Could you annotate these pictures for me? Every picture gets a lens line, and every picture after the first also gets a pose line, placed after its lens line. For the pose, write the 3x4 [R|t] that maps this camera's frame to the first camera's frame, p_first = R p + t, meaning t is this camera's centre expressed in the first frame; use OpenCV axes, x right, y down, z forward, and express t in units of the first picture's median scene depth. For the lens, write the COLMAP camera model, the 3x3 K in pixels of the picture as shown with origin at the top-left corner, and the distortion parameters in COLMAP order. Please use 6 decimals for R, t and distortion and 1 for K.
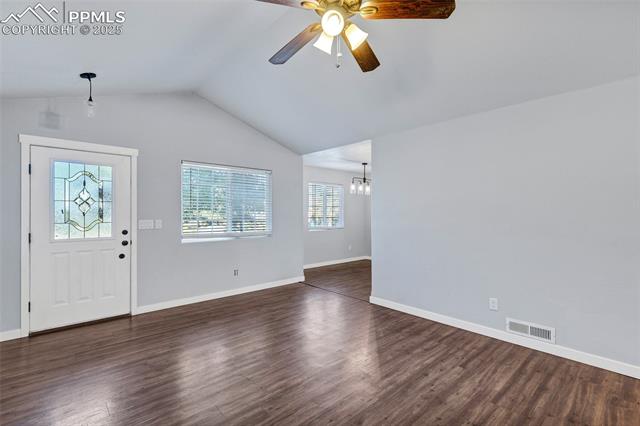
lens RADIAL K [[312.0, 0, 321.2], [0, 312.0, 206.8], [0, 0, 1]] dist [0.001705, -0.000479]
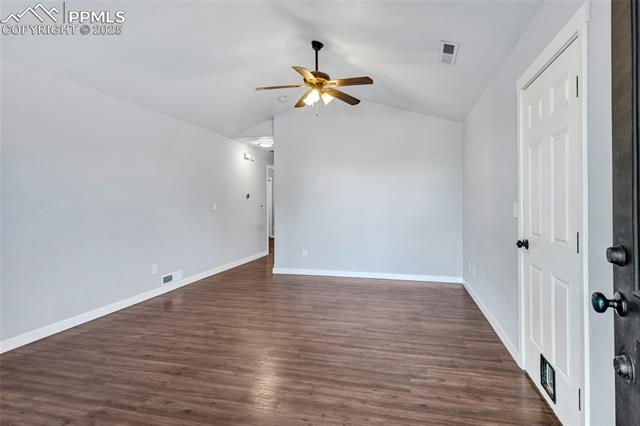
lens RADIAL K [[312.0, 0, 321.2], [0, 312.0, 206.8], [0, 0, 1]] dist [0.001705, -0.000479]
pose [[-0.534815, -0.016704, 0.844804, -0.870671], [-0.008228, 0.999860, 0.014561, 0.039689], [-0.844929, 0.000836, -0.534877, 1.137310]]
